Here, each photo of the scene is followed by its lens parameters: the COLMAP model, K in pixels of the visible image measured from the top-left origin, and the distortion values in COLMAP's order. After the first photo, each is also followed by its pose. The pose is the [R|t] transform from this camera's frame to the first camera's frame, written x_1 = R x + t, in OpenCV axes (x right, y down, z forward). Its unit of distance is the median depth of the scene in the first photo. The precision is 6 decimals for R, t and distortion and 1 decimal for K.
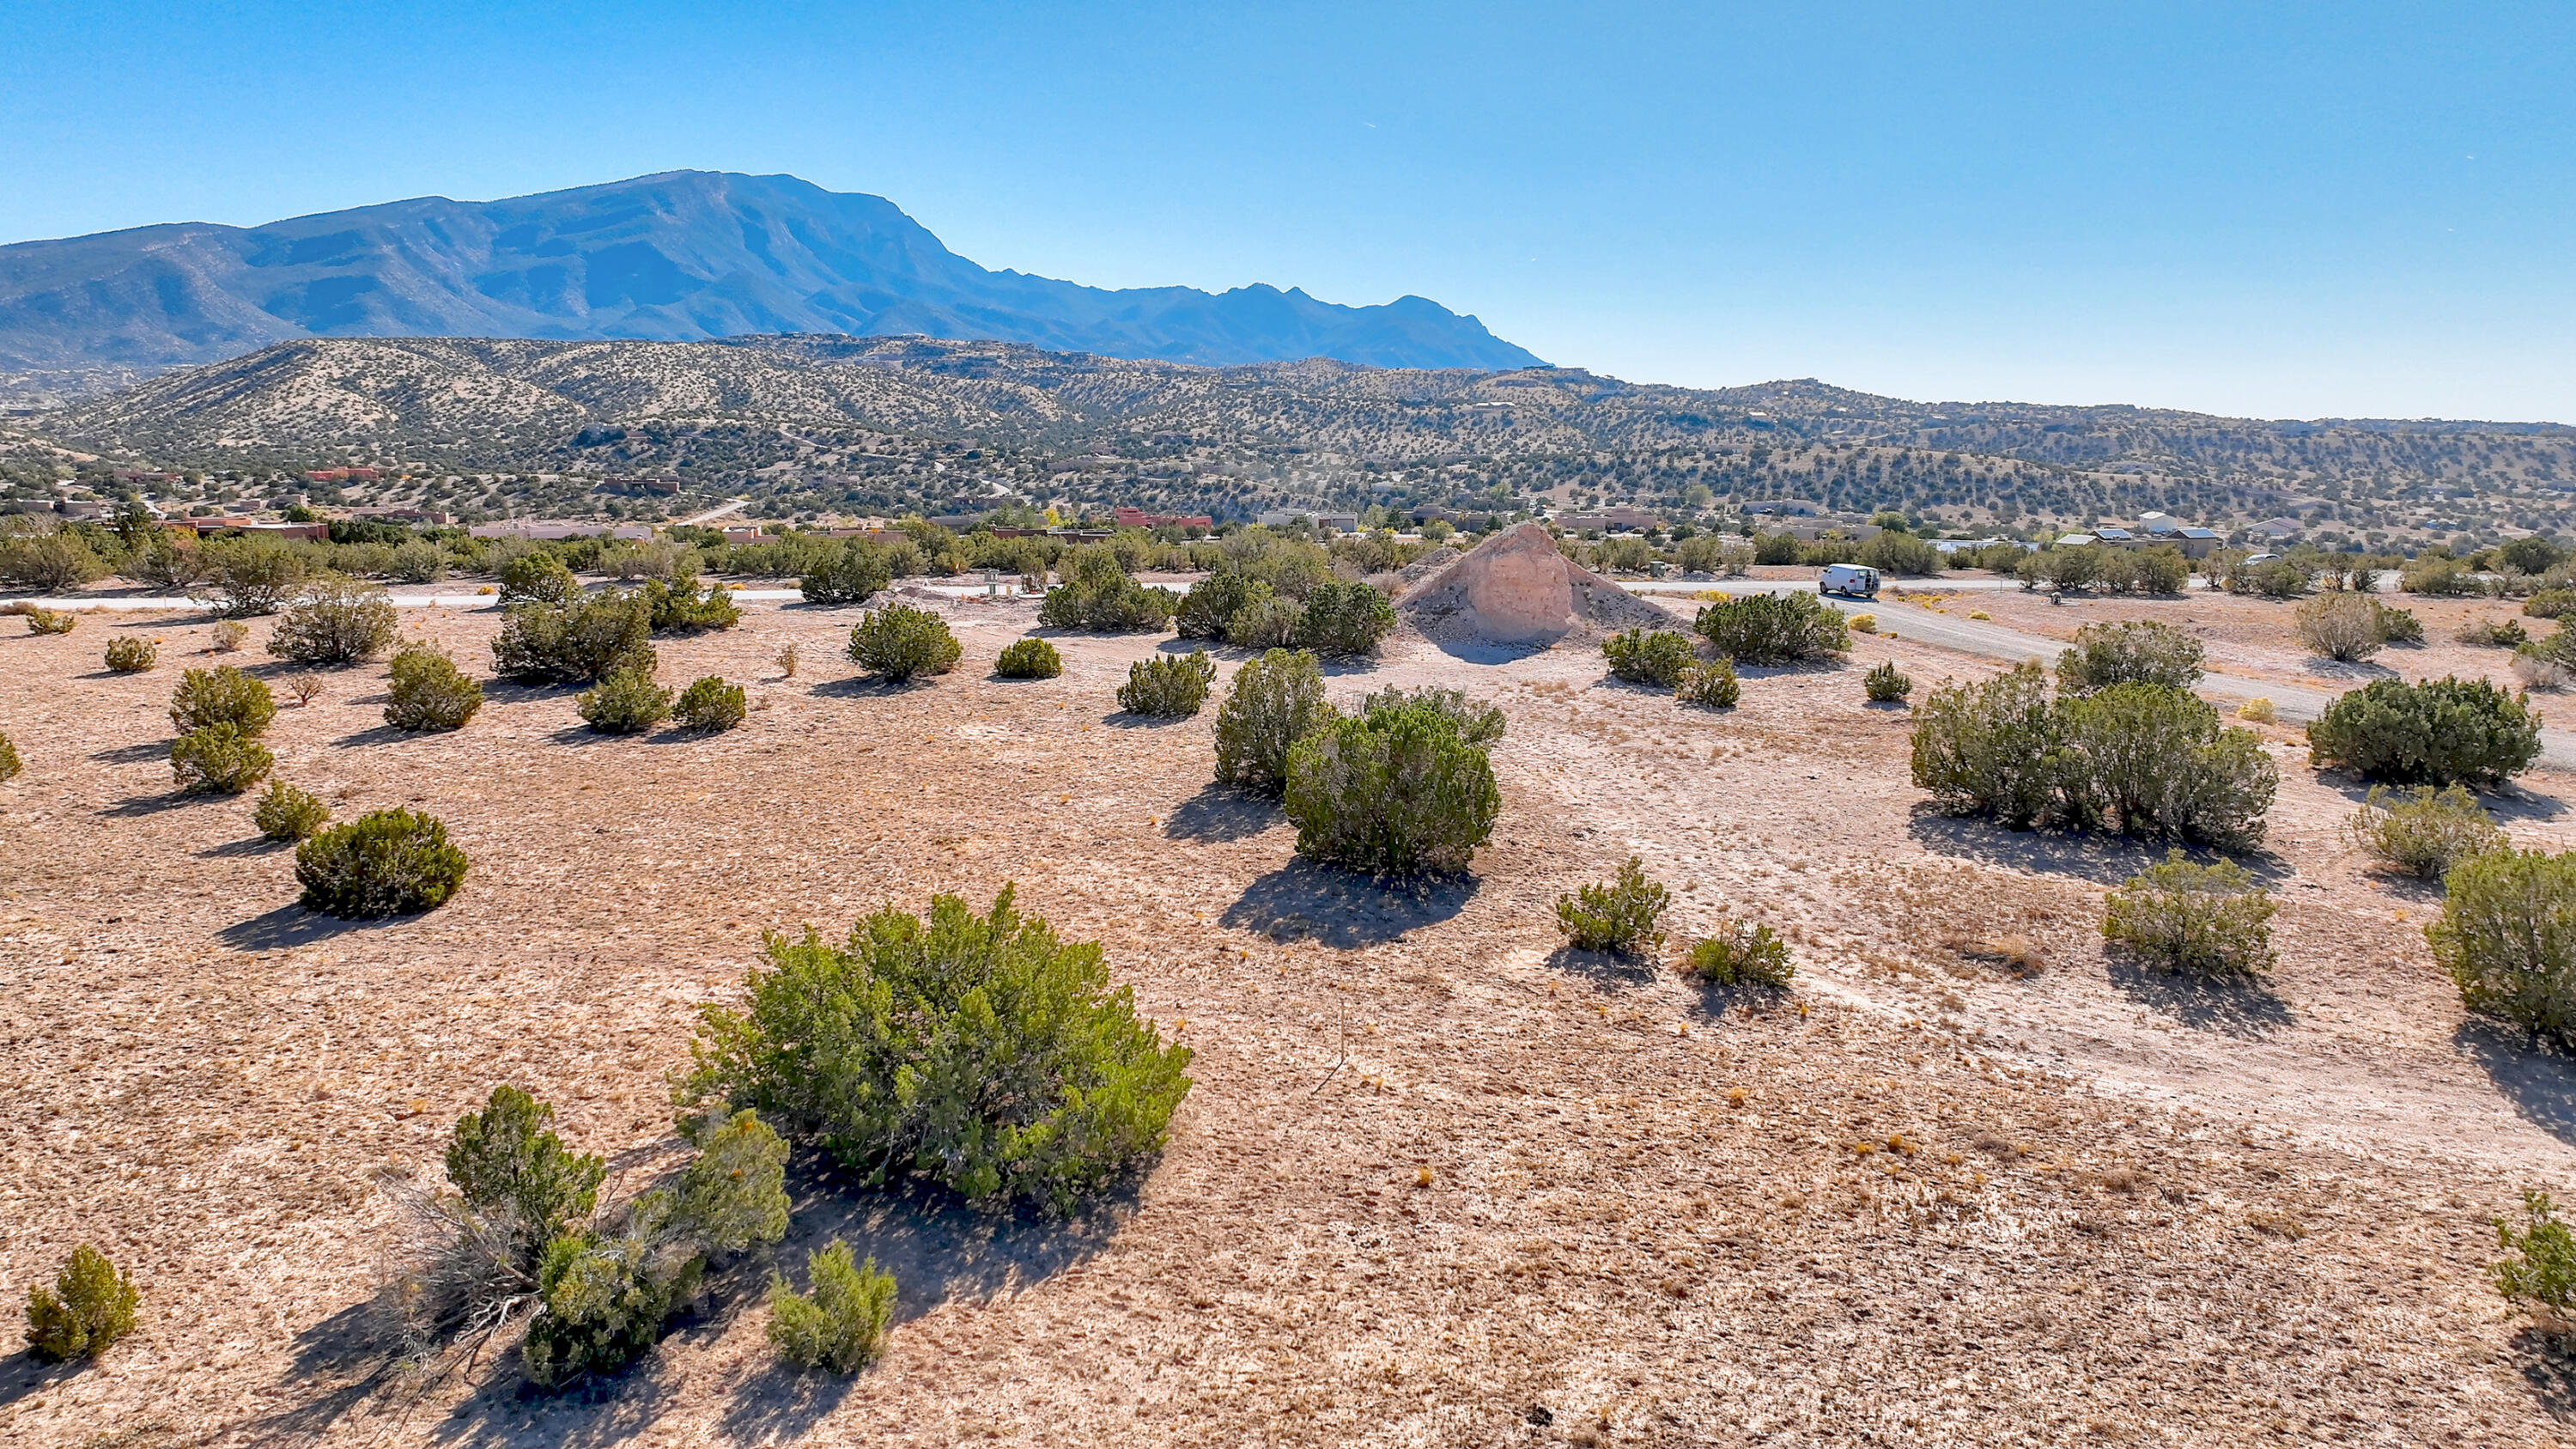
lens RADIAL K [[1808.4, 0, 1282.5], [0, 1808.4, 725.5], [0, 0, 1]] dist [-0.001303, 0.017519]
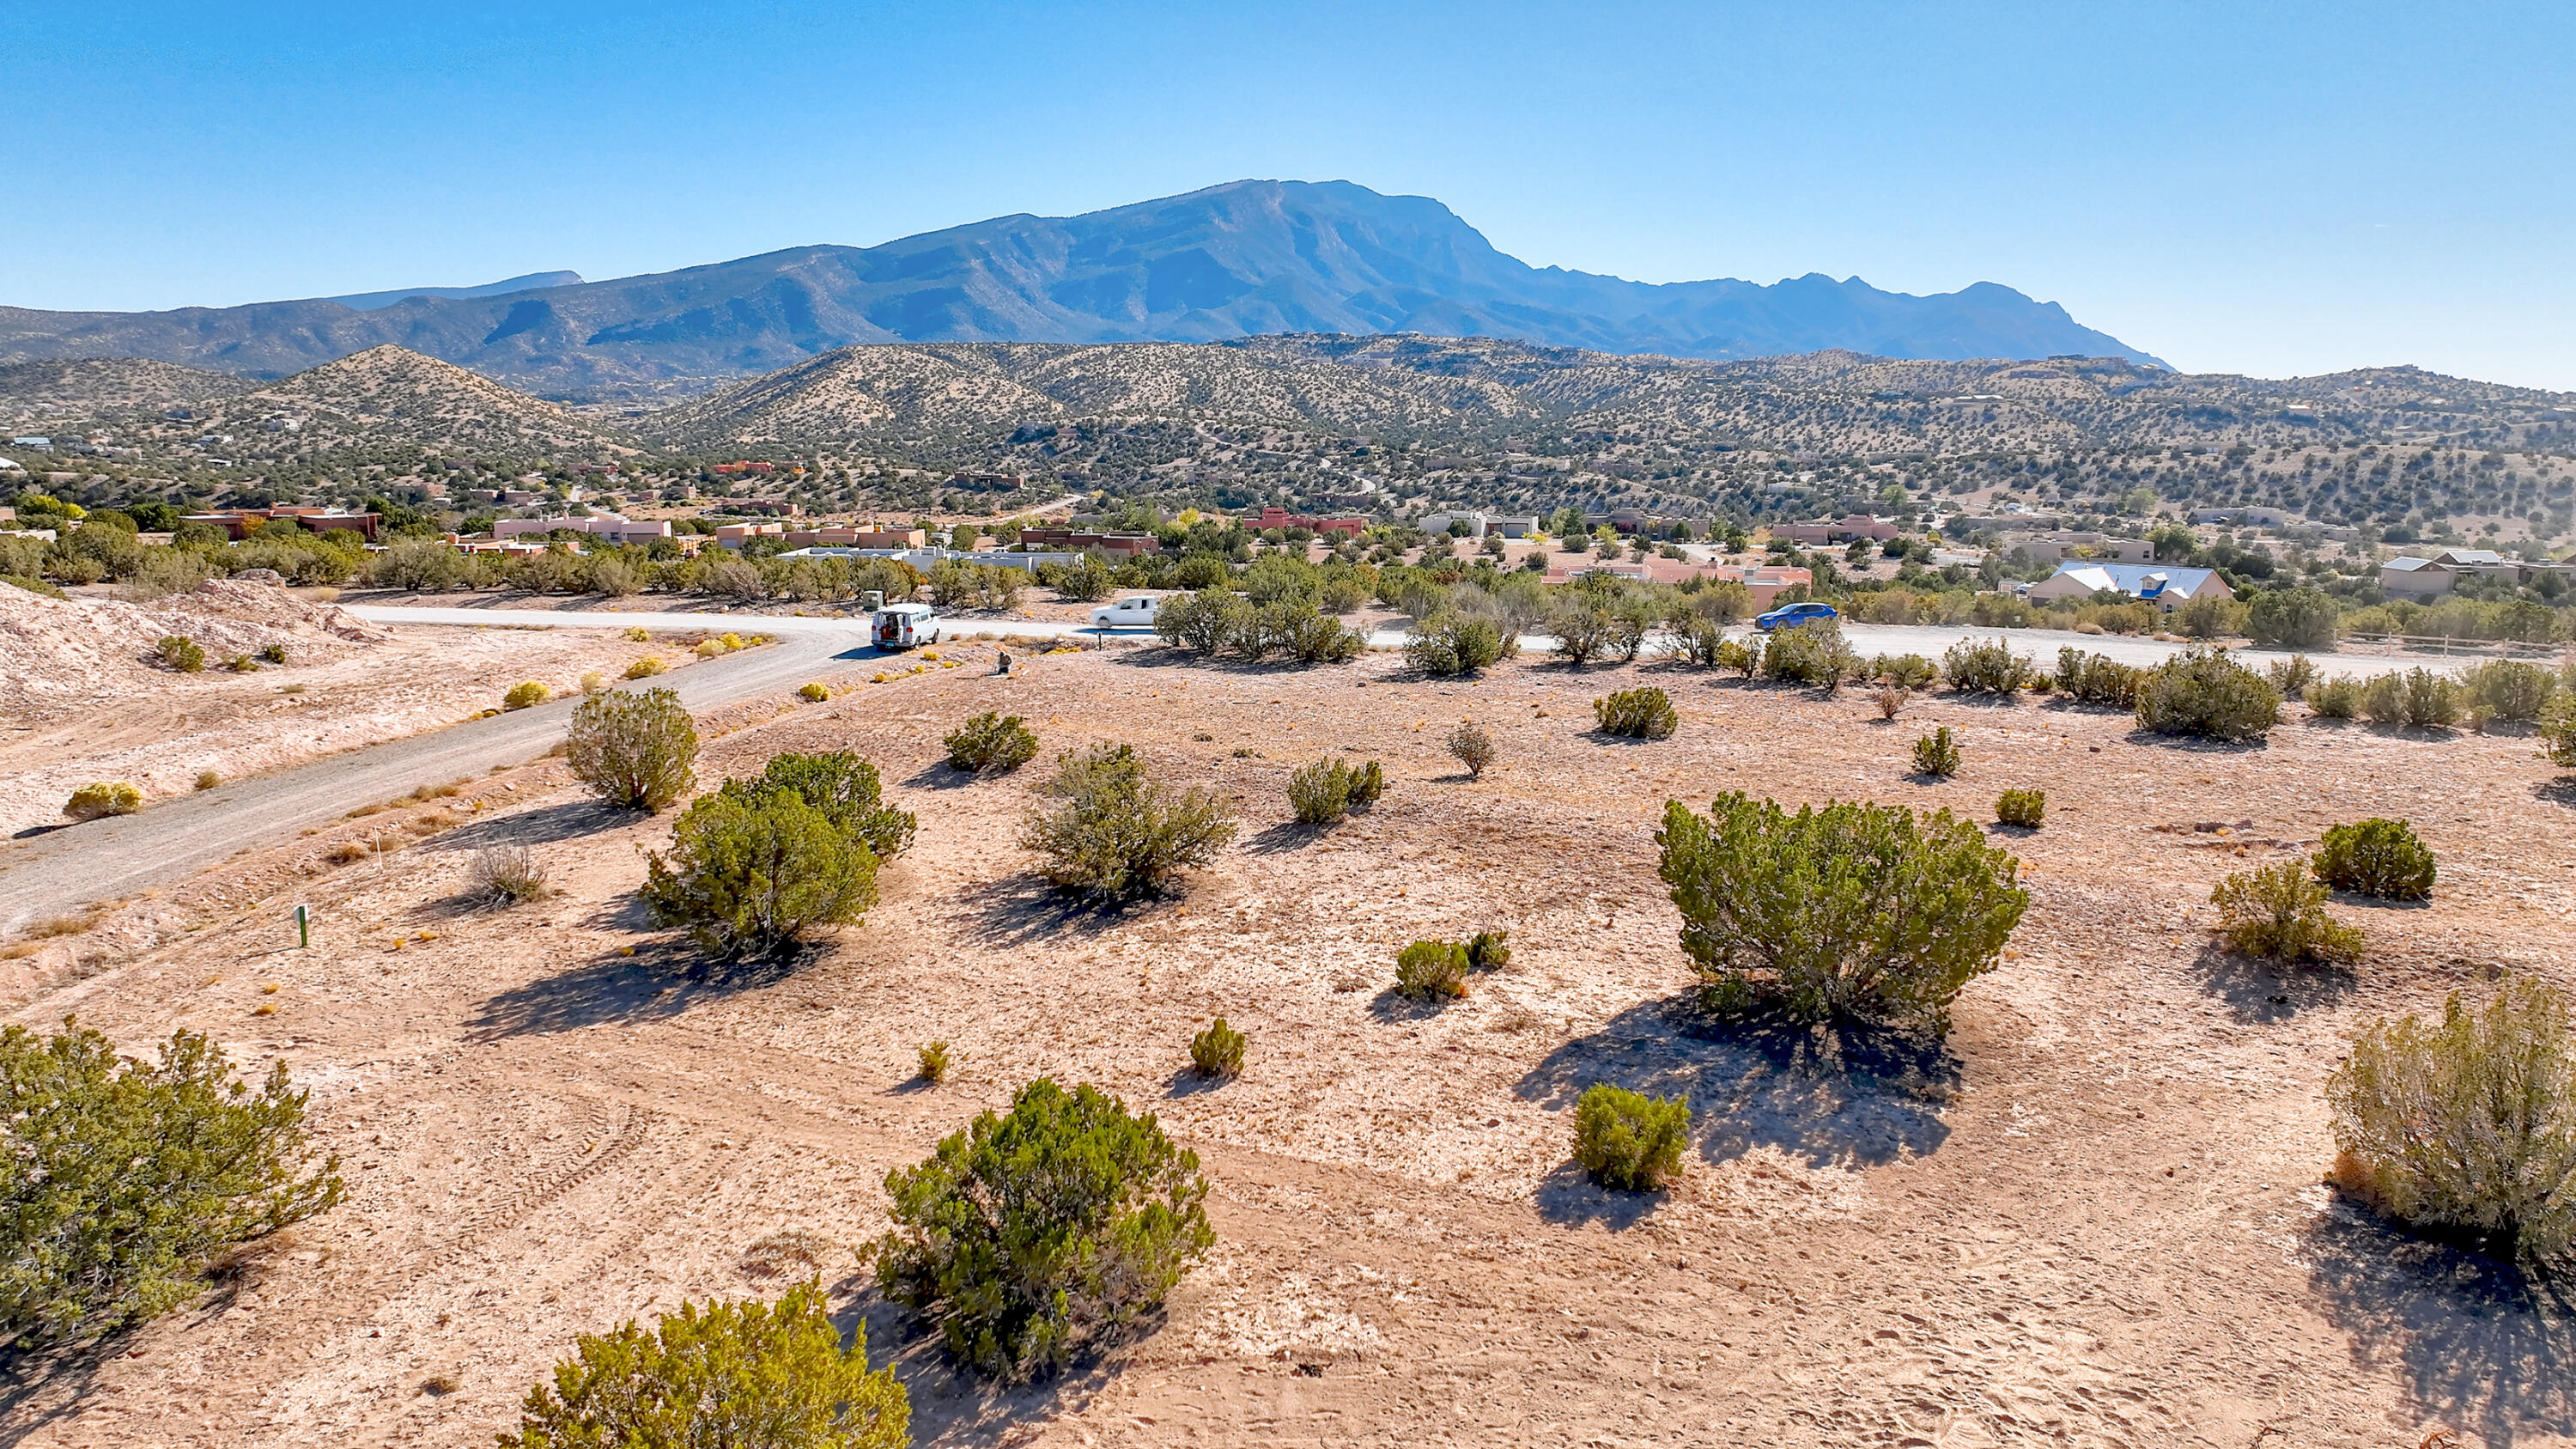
lens RADIAL K [[1808.4, 0, 1282.9], [0, 1808.4, 726.3], [0, 0, 1]] dist [-0.001303, 0.017519]
pose [[0.955613, 0.047043, -0.290844, 0.059312], [-0.046476, 0.998880, 0.008864, -0.004741], [0.290935, 0.005047, 0.956730, 0.030836]]
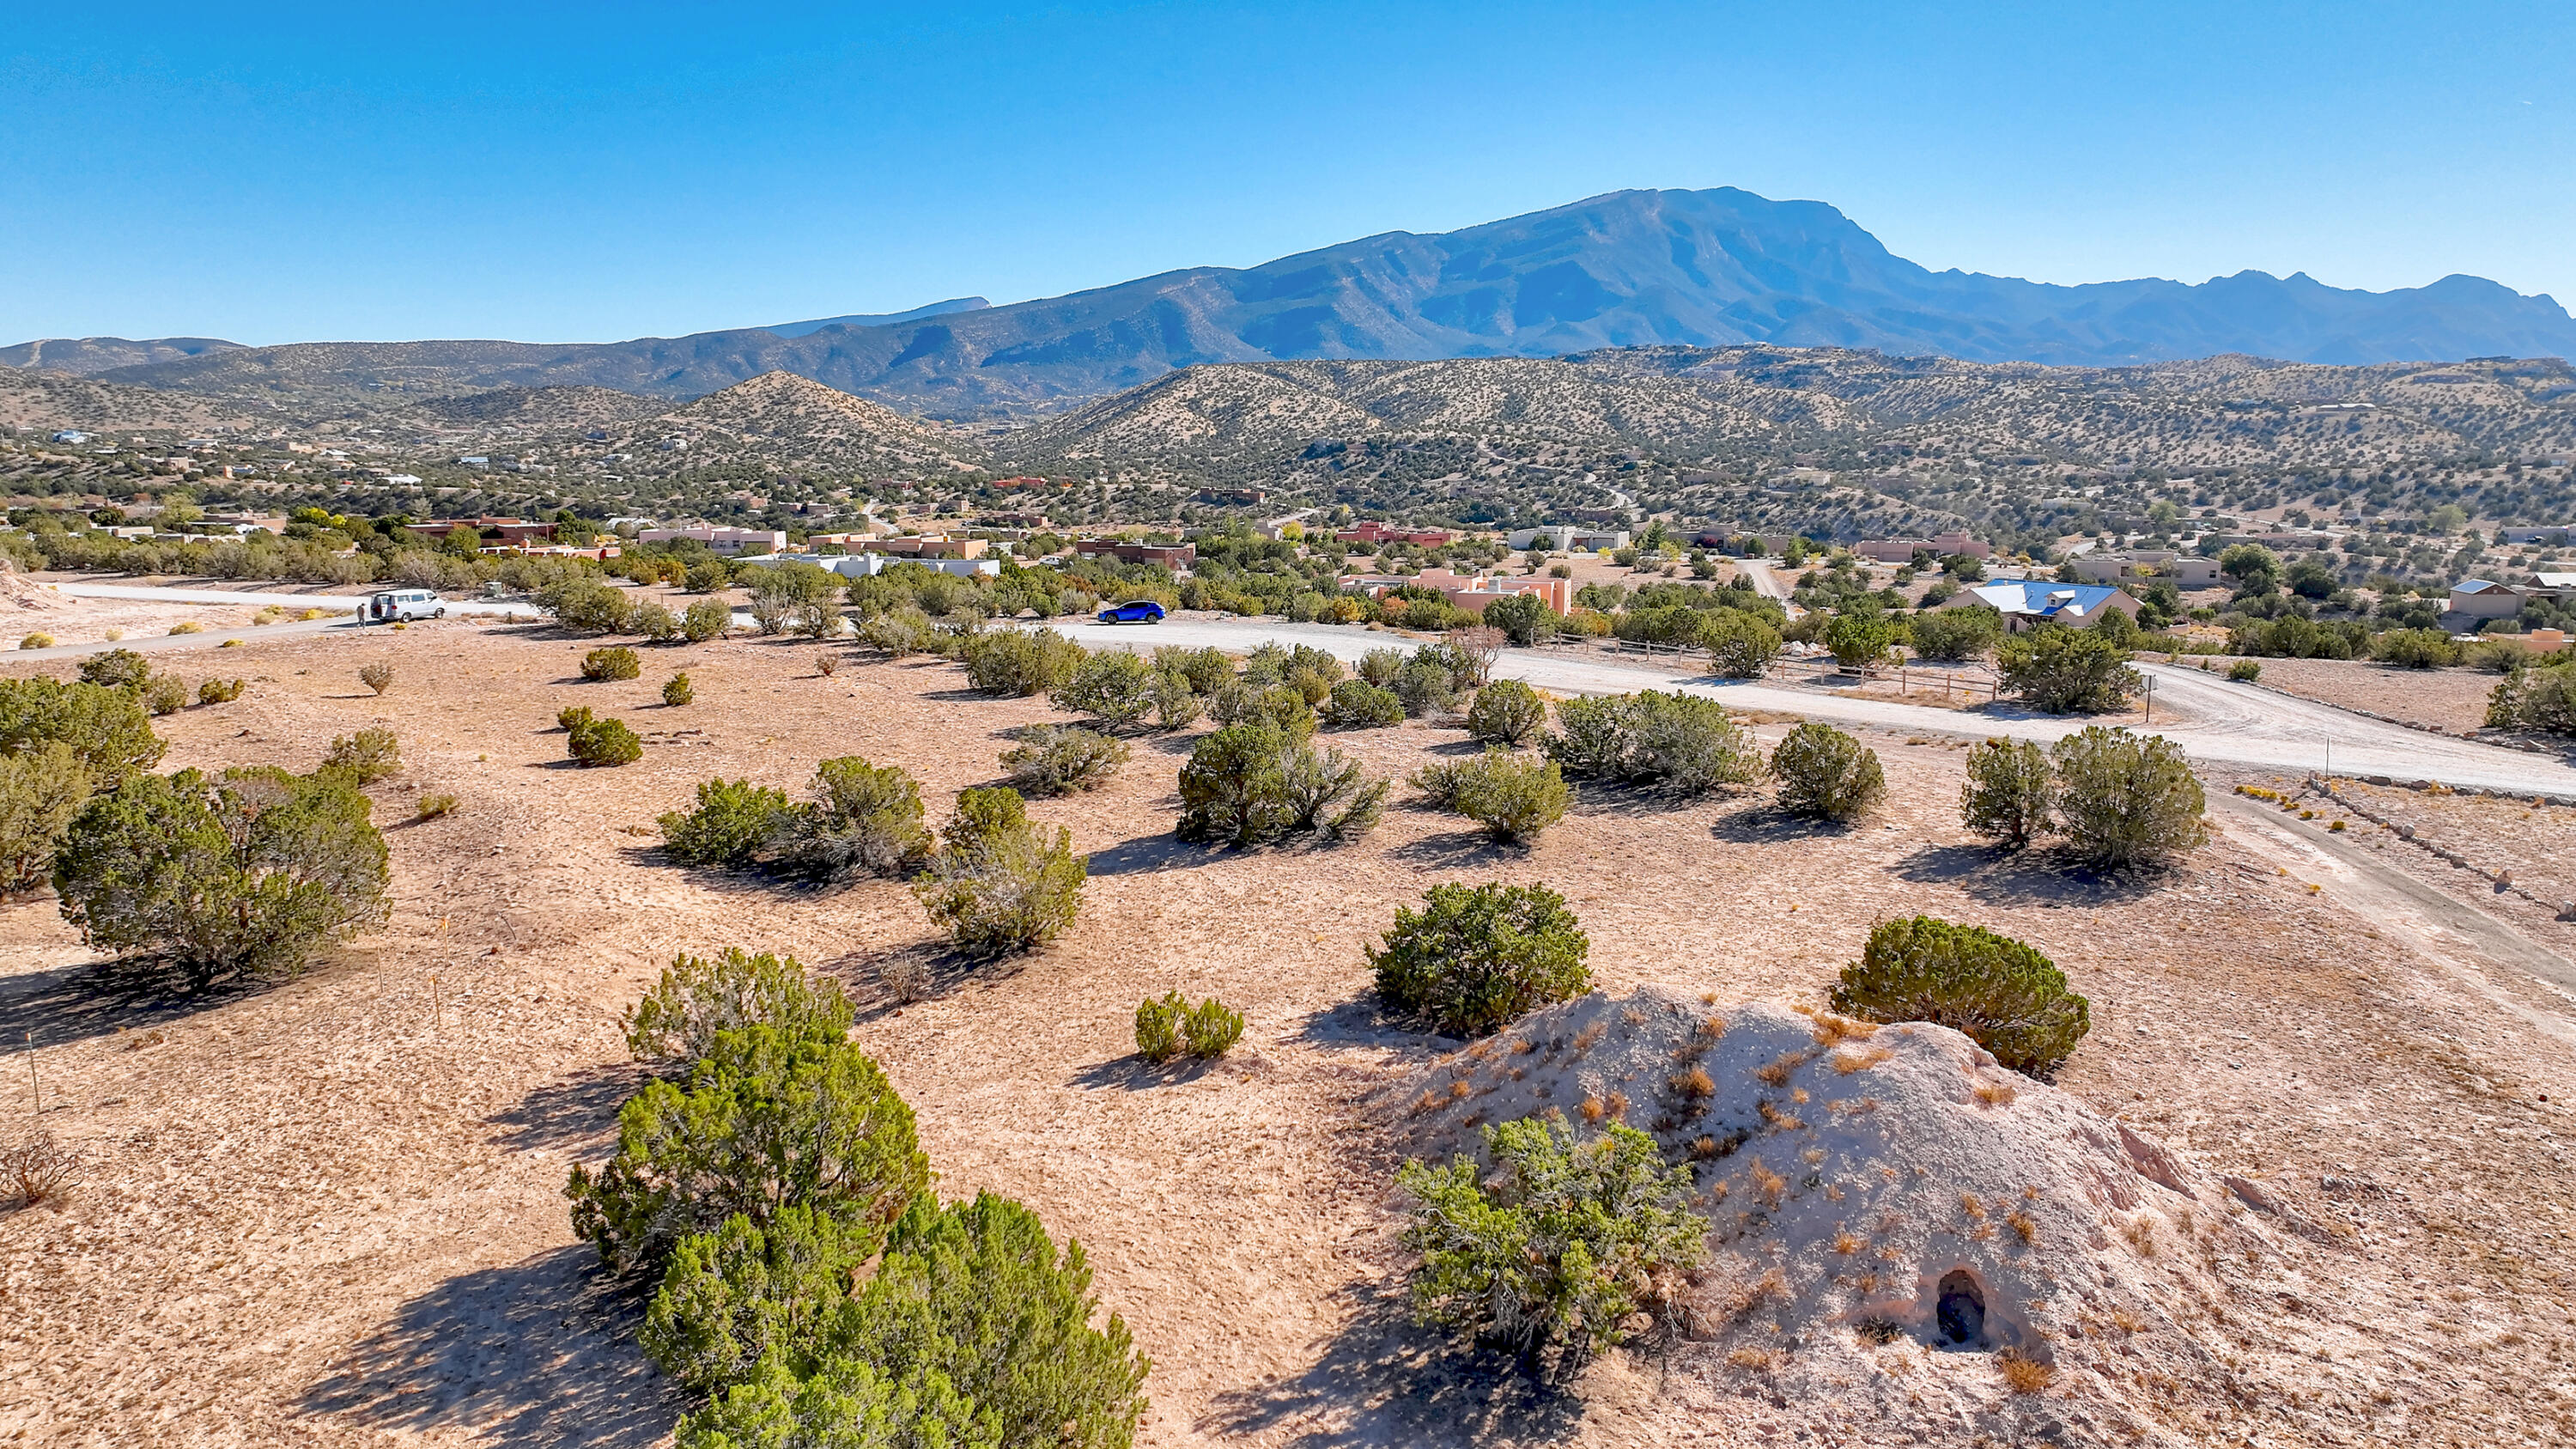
lens RADIAL K [[1808.4, 0, 1283.6], [0, 1808.4, 722.6], [0, 0, 1]] dist [-0.001303, 0.017519]
pose [[0.874091, 0.069358, -0.480784, 0.107959], [-0.072586, 0.997291, 0.011905, -0.005674], [0.480308, 0.024492, 0.876758, 0.031465]]
